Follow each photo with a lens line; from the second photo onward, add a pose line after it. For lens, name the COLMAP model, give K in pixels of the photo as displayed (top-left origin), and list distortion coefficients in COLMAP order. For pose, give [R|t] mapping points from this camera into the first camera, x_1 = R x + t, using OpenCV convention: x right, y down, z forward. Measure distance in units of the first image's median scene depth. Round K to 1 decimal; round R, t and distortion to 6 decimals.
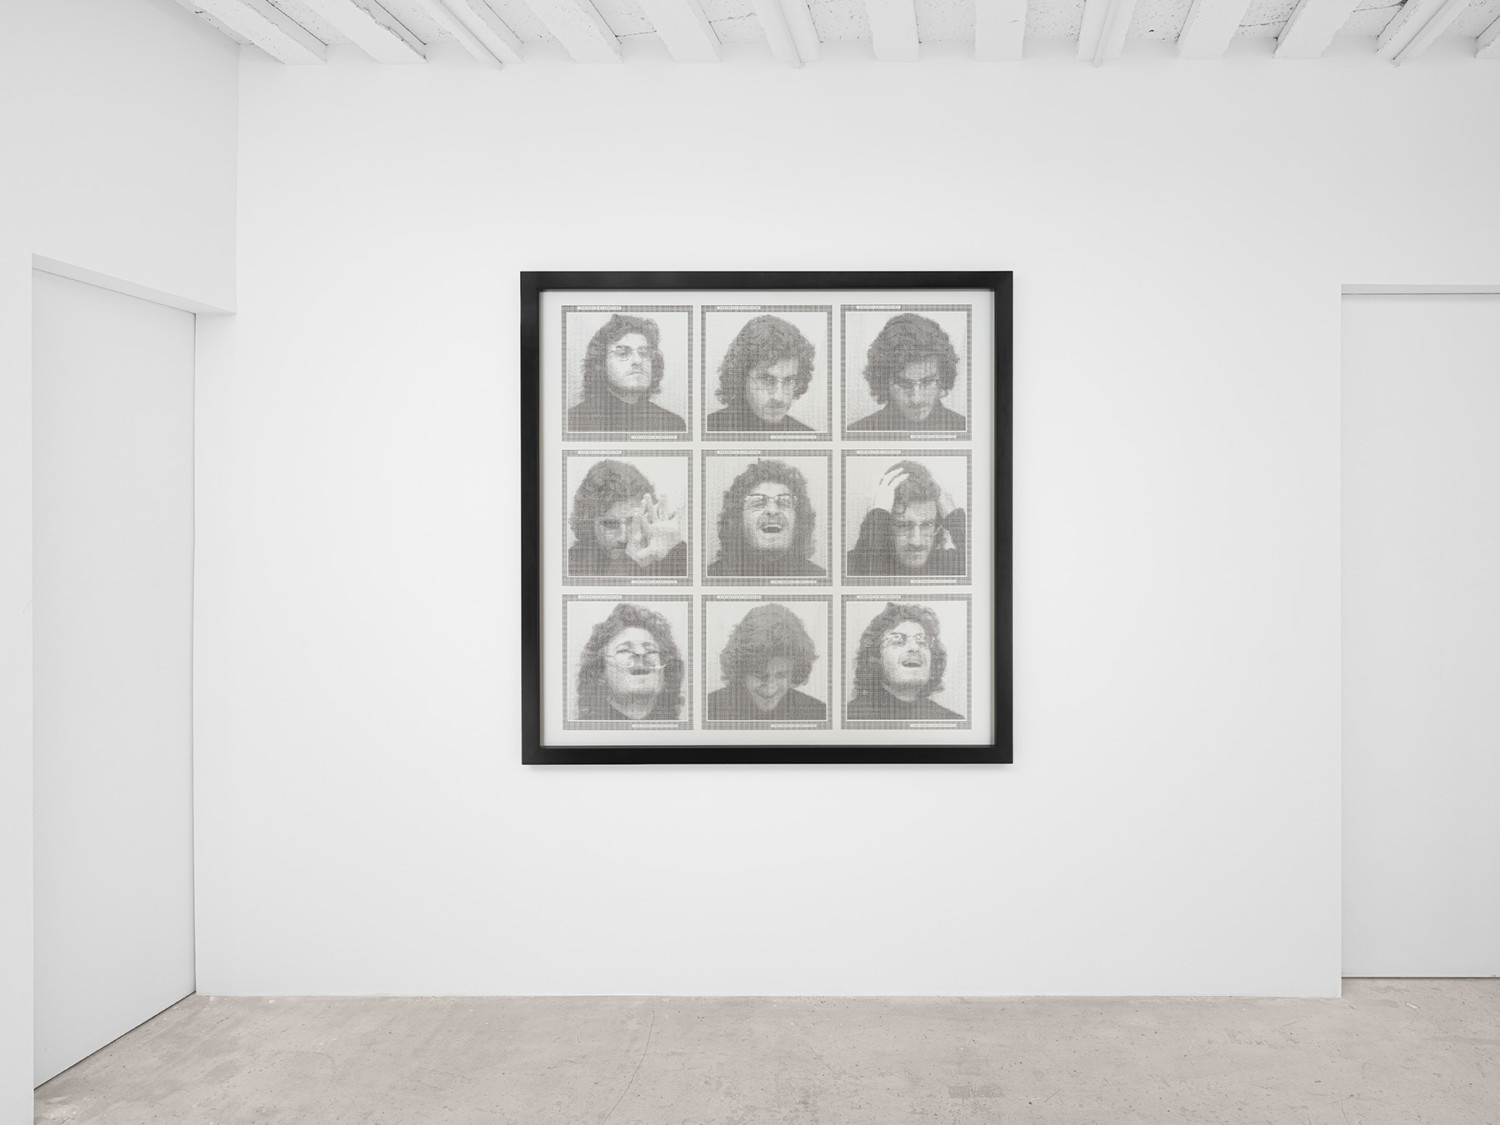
lens RADIAL K [[782.9, 0, 750.0], [0, 782.9, 562.5], [0, 0, 1]] dist [0.021014, -0.001058]
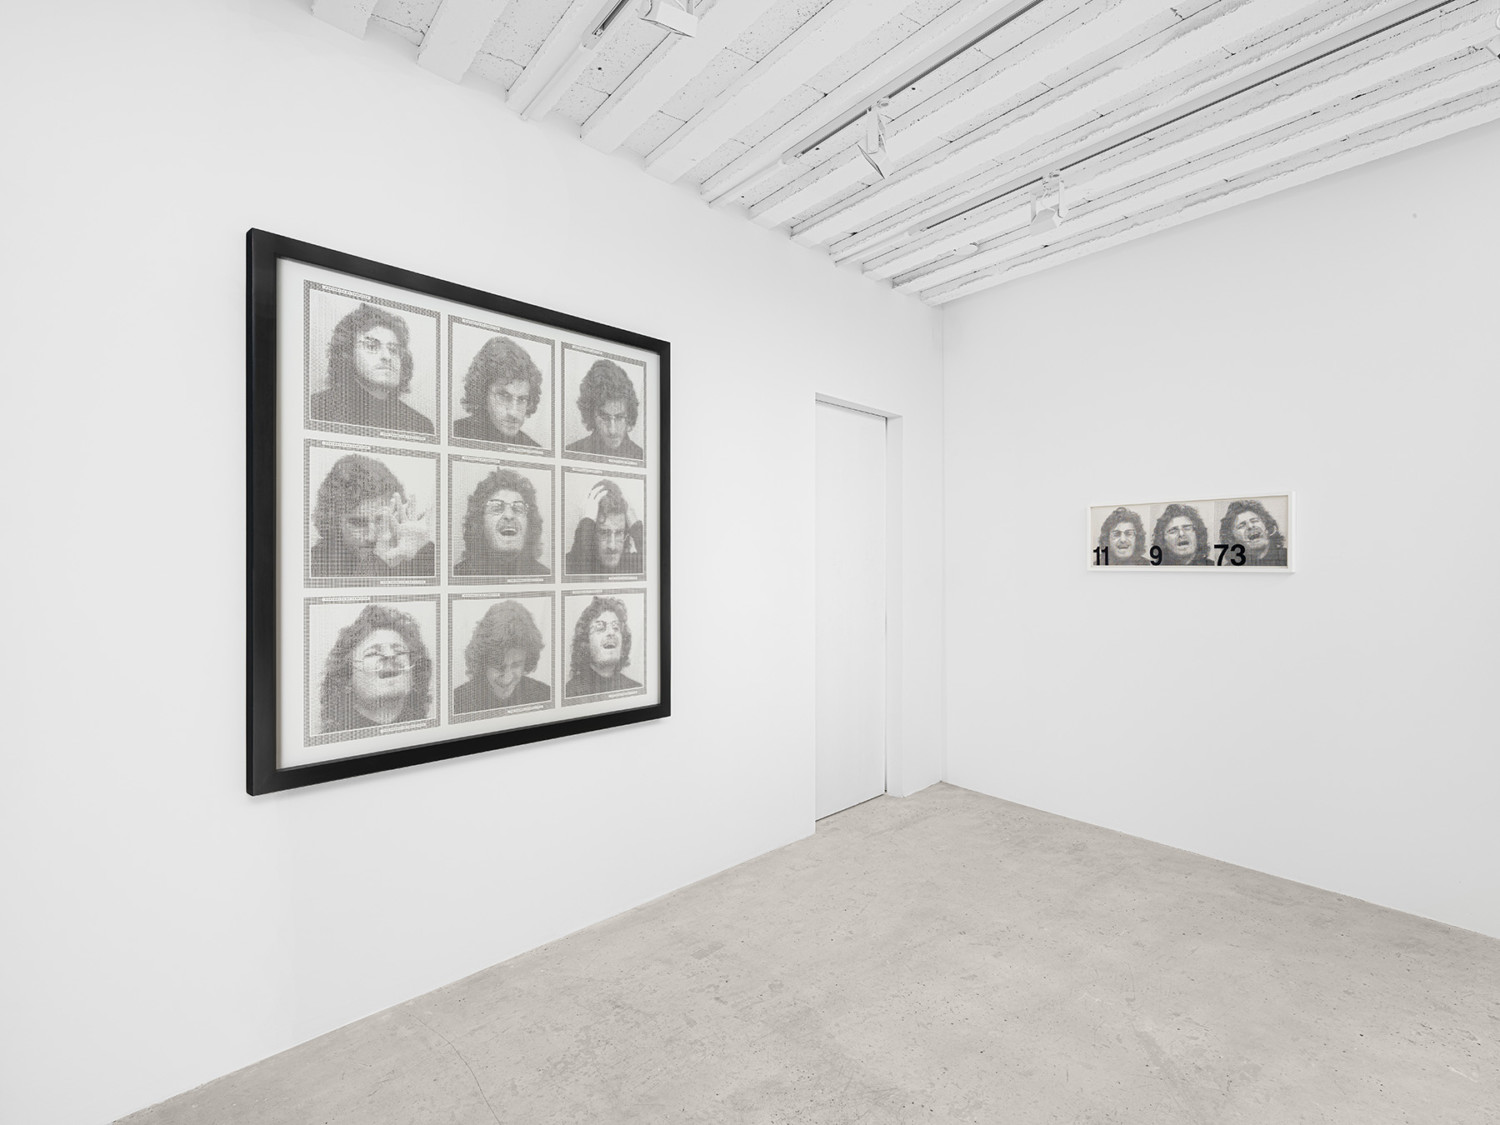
lens RADIAL K [[782.9, 0, 750.0], [0, 782.9, 562.5], [0, 0, 1]] dist [0.021014, -0.001058]
pose [[0.689009, 0.002268, 0.724749, -0.536916], [0.002248, 0.999984, -0.005266, 0.006038], [-0.724749, 0.005258, 0.688993, -0.002893]]
